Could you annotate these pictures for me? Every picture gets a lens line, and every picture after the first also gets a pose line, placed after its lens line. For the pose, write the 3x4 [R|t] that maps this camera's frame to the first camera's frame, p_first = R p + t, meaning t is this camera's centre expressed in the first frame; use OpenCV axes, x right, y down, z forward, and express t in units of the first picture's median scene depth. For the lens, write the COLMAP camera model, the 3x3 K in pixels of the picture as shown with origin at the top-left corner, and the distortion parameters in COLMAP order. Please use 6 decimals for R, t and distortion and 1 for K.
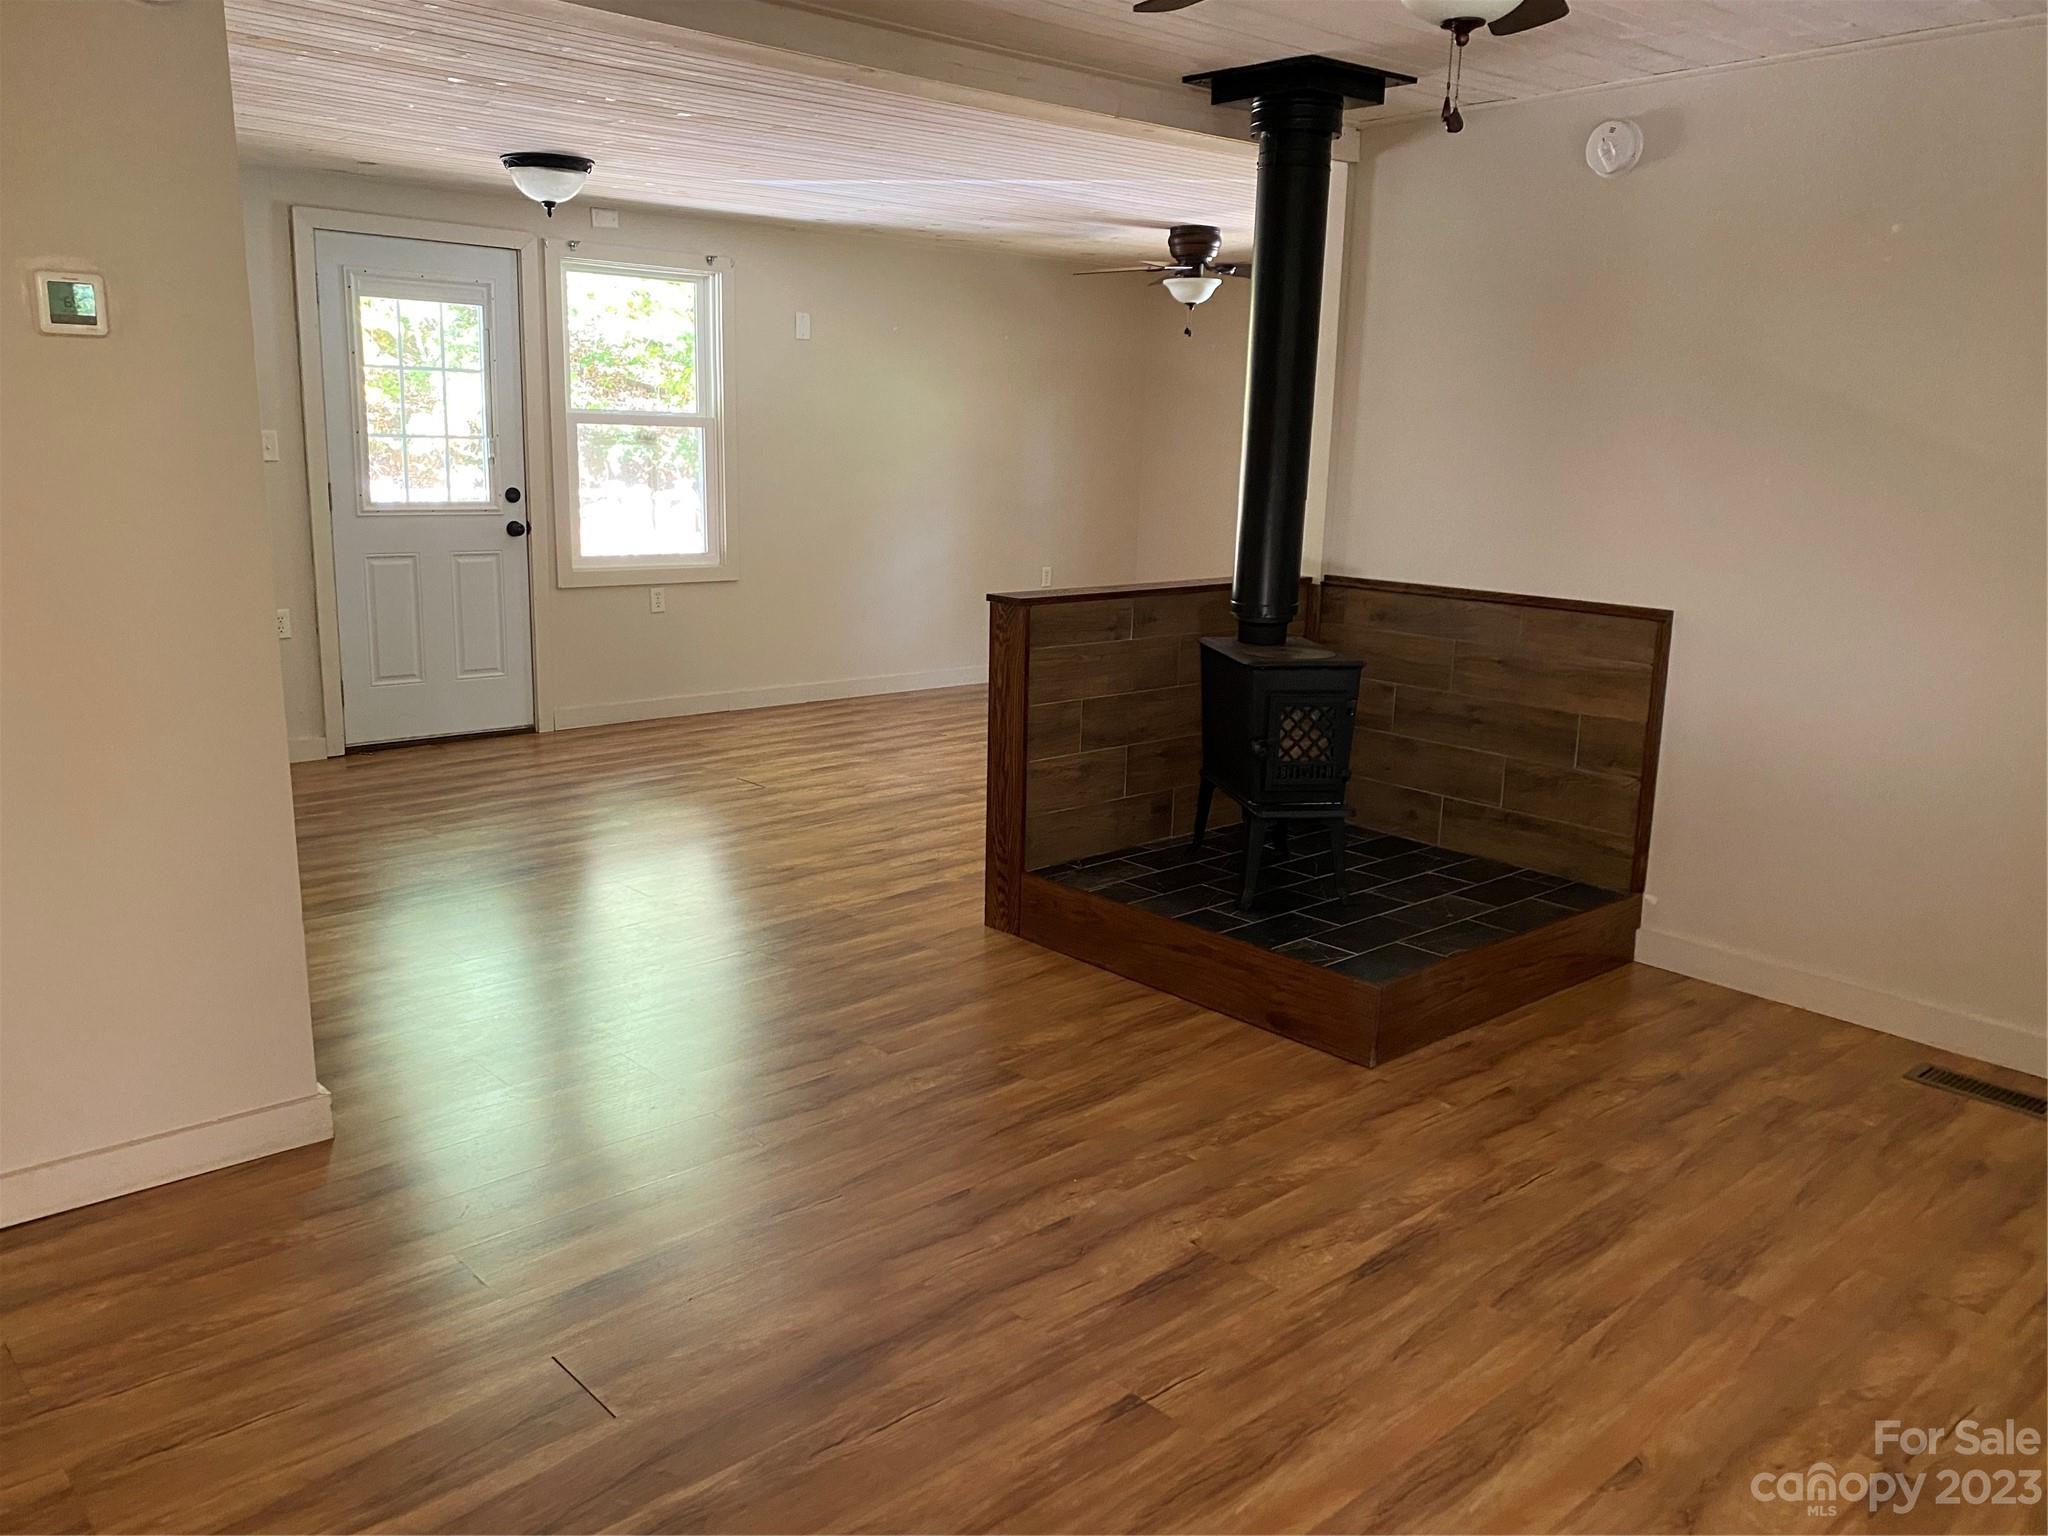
lens RADIAL K [[1560.9, 0, 1004.1], [0, 1560.9, 764.8], [0, 0, 1]] dist [0.040817, -0.027297]
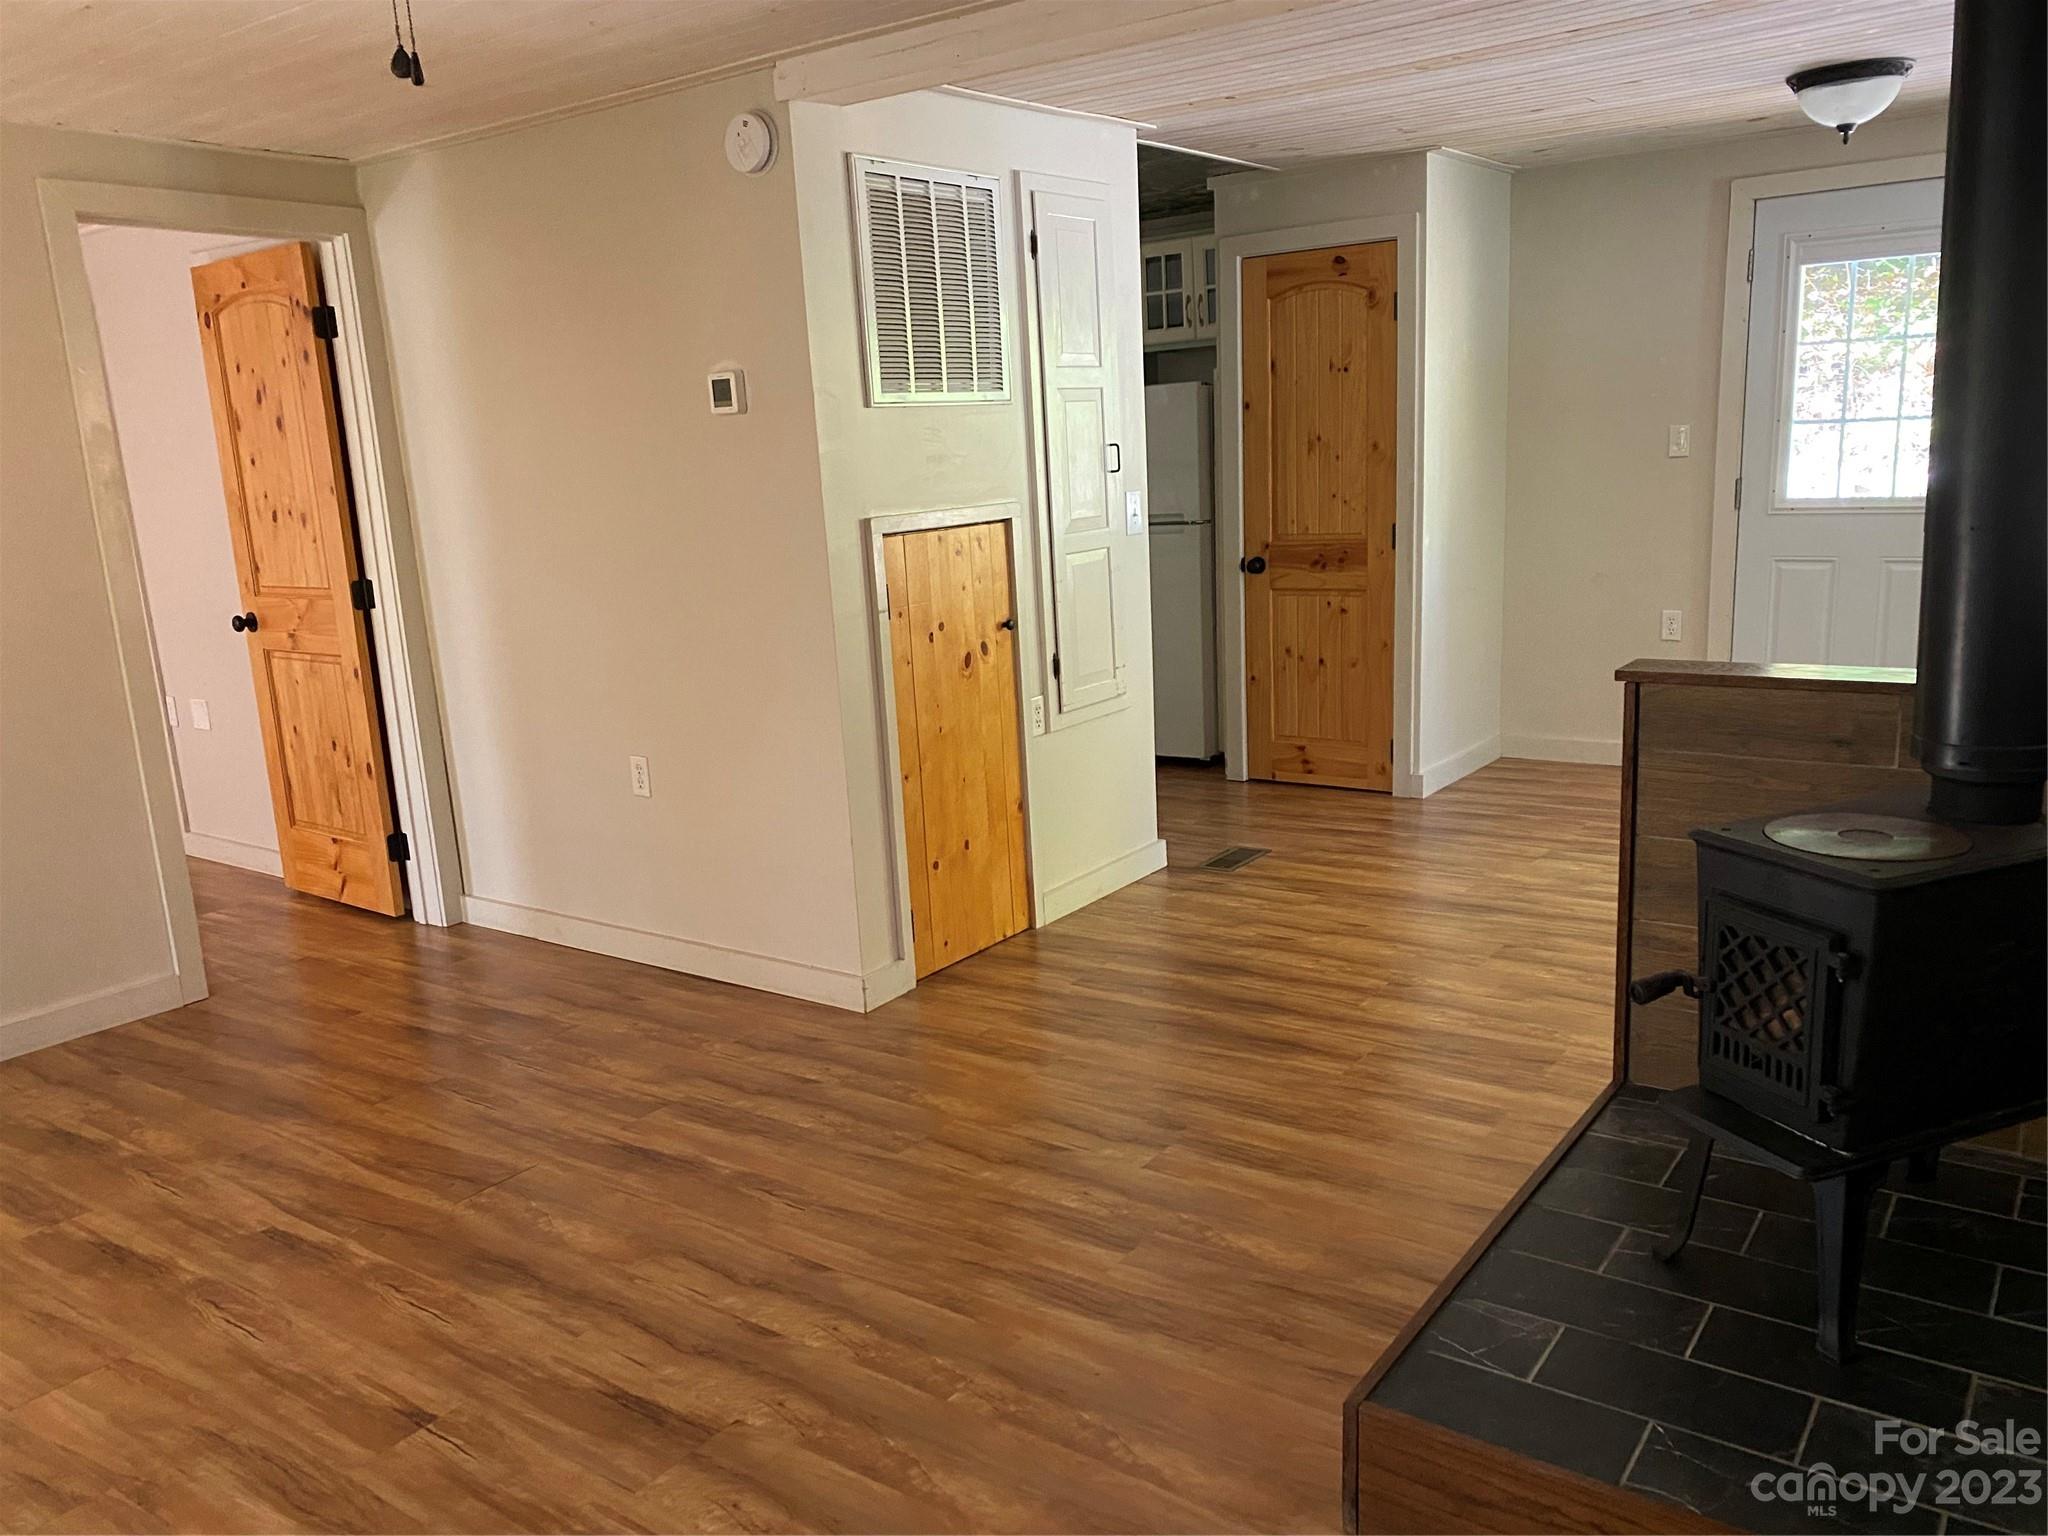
lens RADIAL K [[1560.9, 0, 1009.5], [0, 1560.9, 762.0], [0, 0, 1]] dist [0.040817, -0.027297]
pose [[0.201018, 0.166270, -0.965374, 0.737172], [-0.145356, 0.979643, 0.138460, -0.149893], [0.968743, 0.112490, 0.221094, 0.736598]]
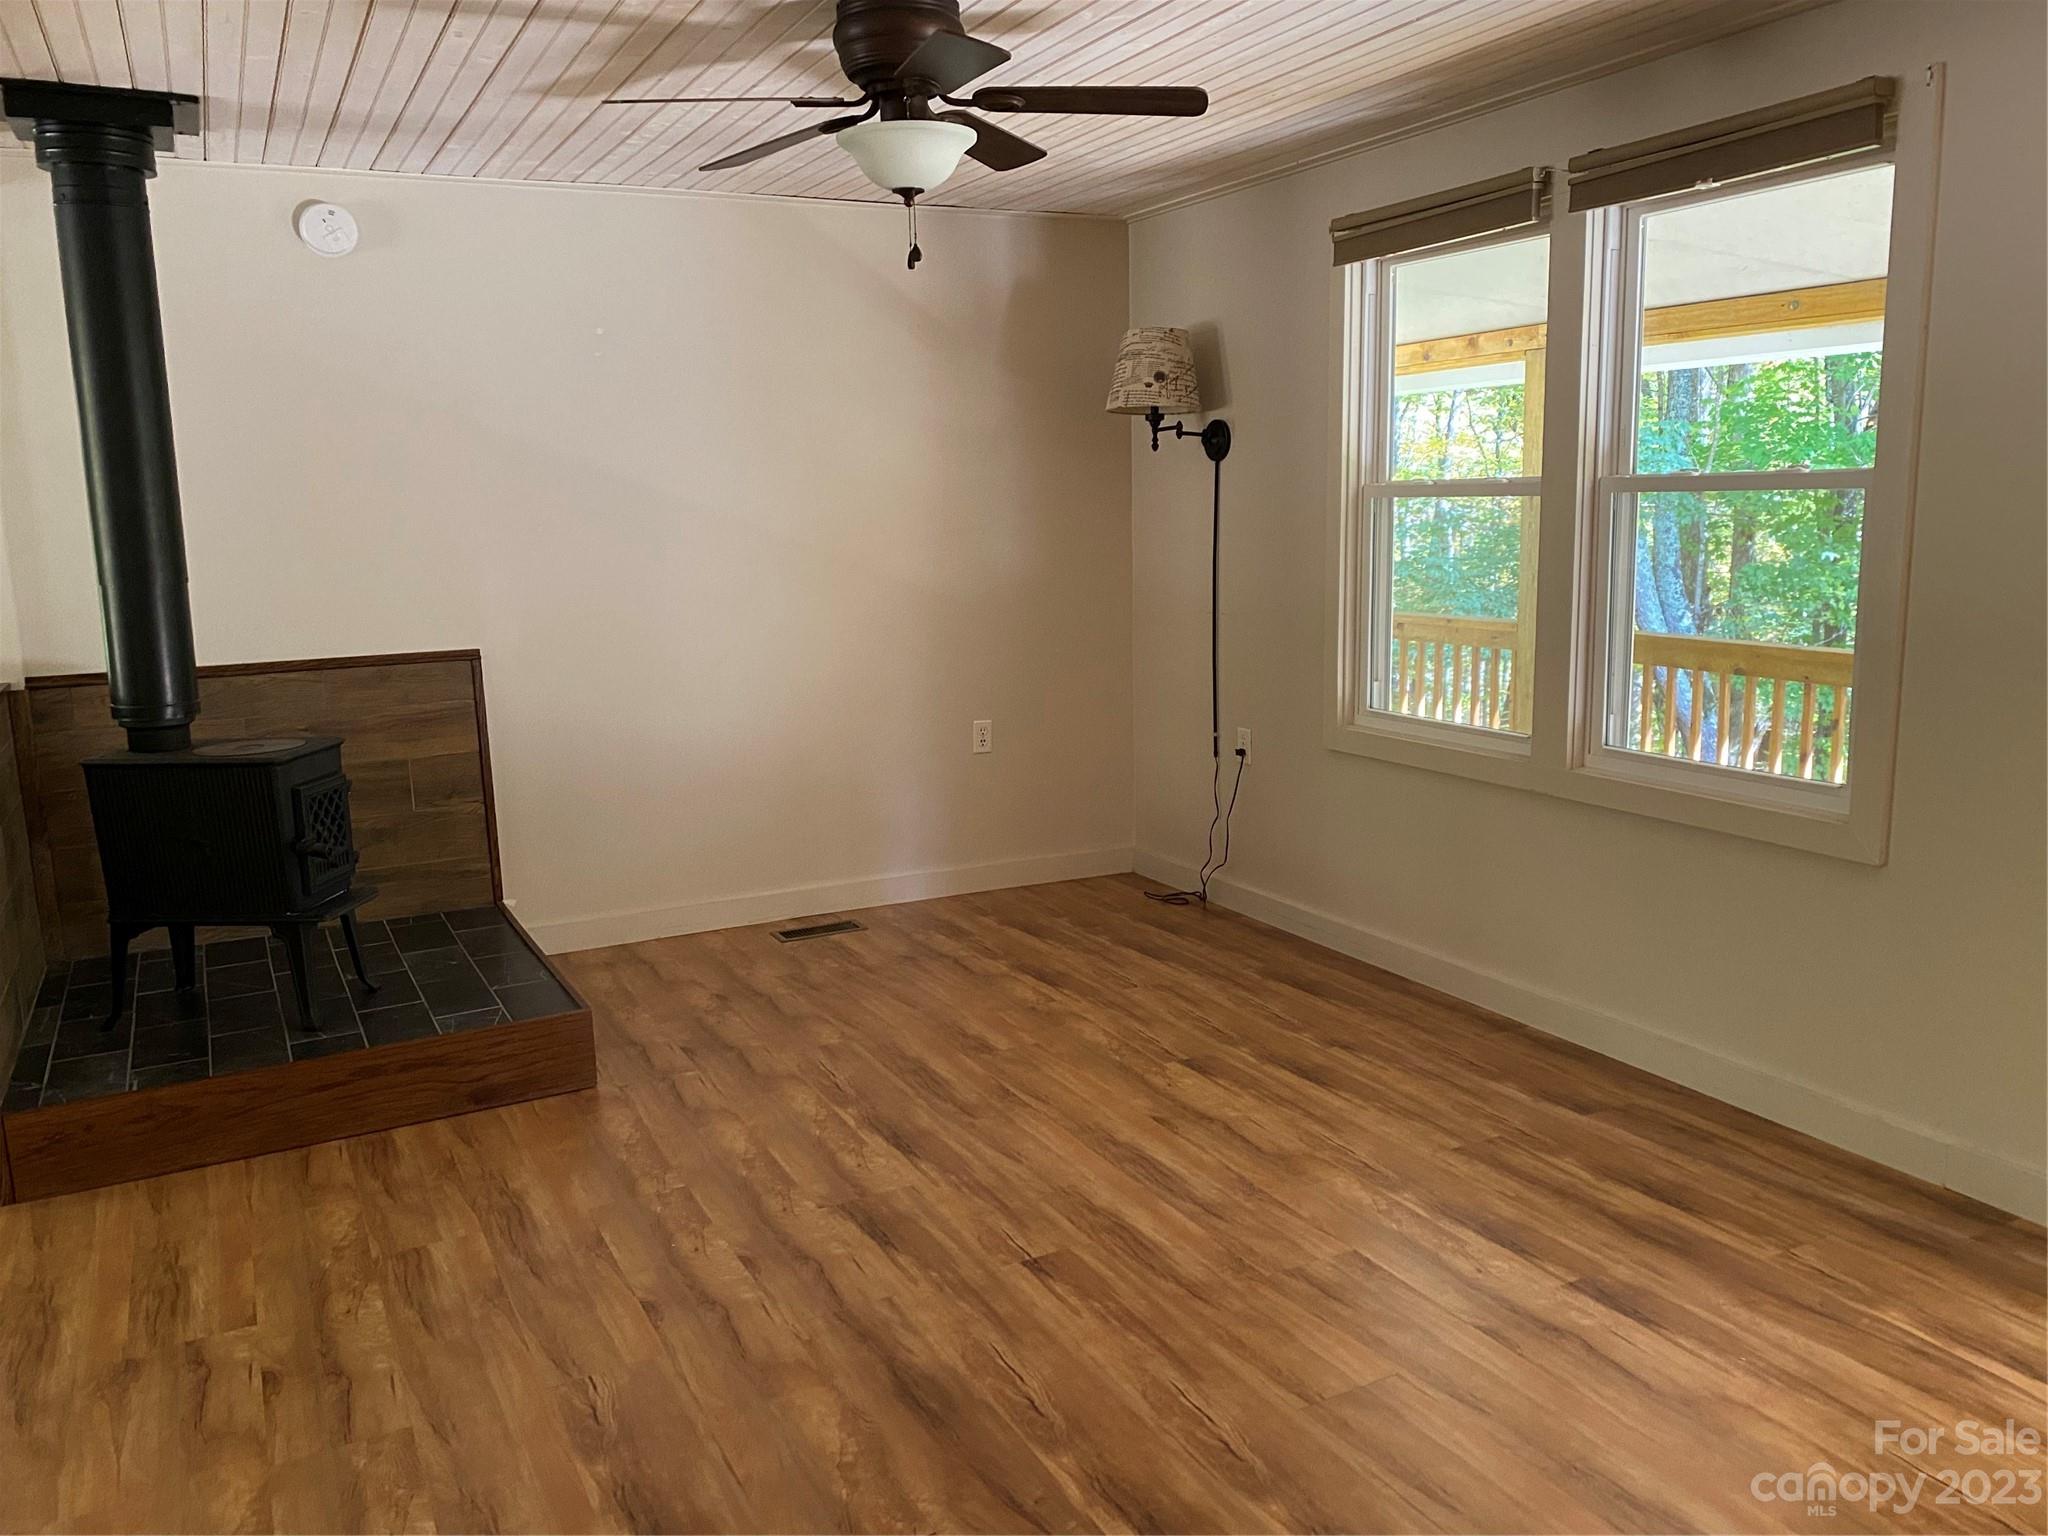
lens RADIAL K [[1560.9, 0, 1046.3], [0, 1560.9, 770.4], [0, 0, 1]] dist [0.040817, -0.027297]
pose [[0.235929, -0.204675, 0.949971, -0.681963], [0.237451, 0.960077, 0.147880, -0.100627], [-0.942313, 0.190683, 0.275110, 0.385038]]
